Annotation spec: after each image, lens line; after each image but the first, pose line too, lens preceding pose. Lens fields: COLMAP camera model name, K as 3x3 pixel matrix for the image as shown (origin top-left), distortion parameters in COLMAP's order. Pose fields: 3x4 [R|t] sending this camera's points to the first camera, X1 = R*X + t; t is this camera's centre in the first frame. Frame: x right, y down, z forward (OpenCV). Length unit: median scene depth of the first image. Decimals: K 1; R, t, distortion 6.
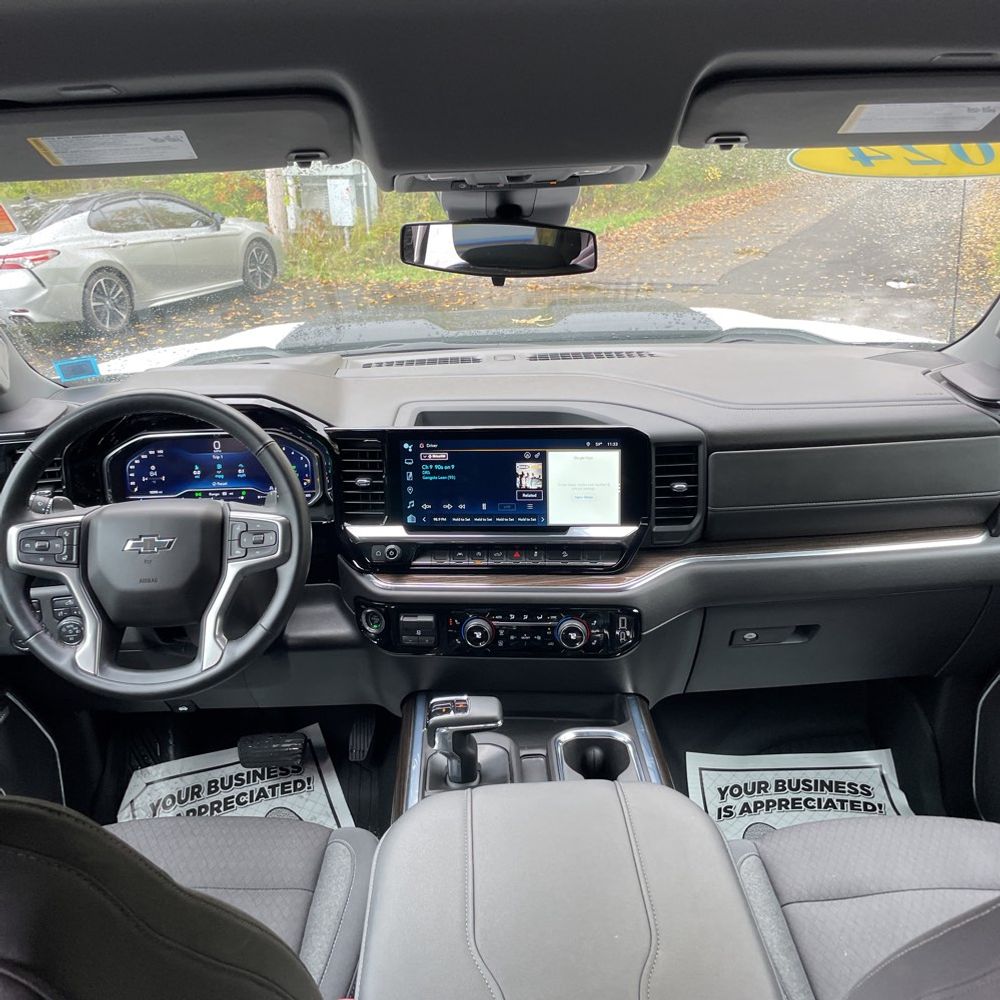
lens RADIAL K [[1010.2, 0, 502.7], [0, 1010.2, 497.0], [0, 0, 1]] dist [0.095834, -0.128784]
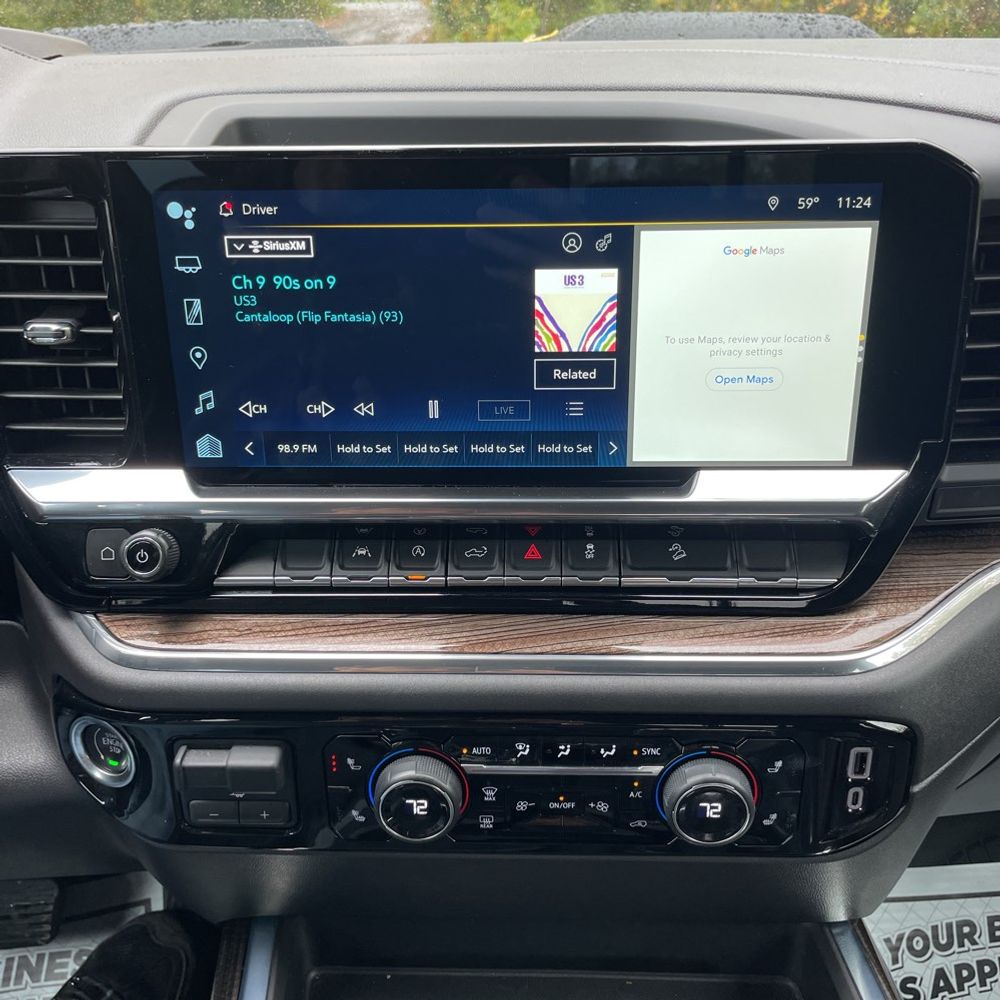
lens RADIAL K [[1010.2, 0, 502.7], [0, 1010.2, 497.0], [0, 0, 1]] dist [0.095834, -0.128784]
pose [[0.998569, -0.007616, 0.052924, -0.013652], [0.001582, 0.993579, 0.113133, 0.000736], [-0.053446, -0.112887, 0.992169, 0.675967]]
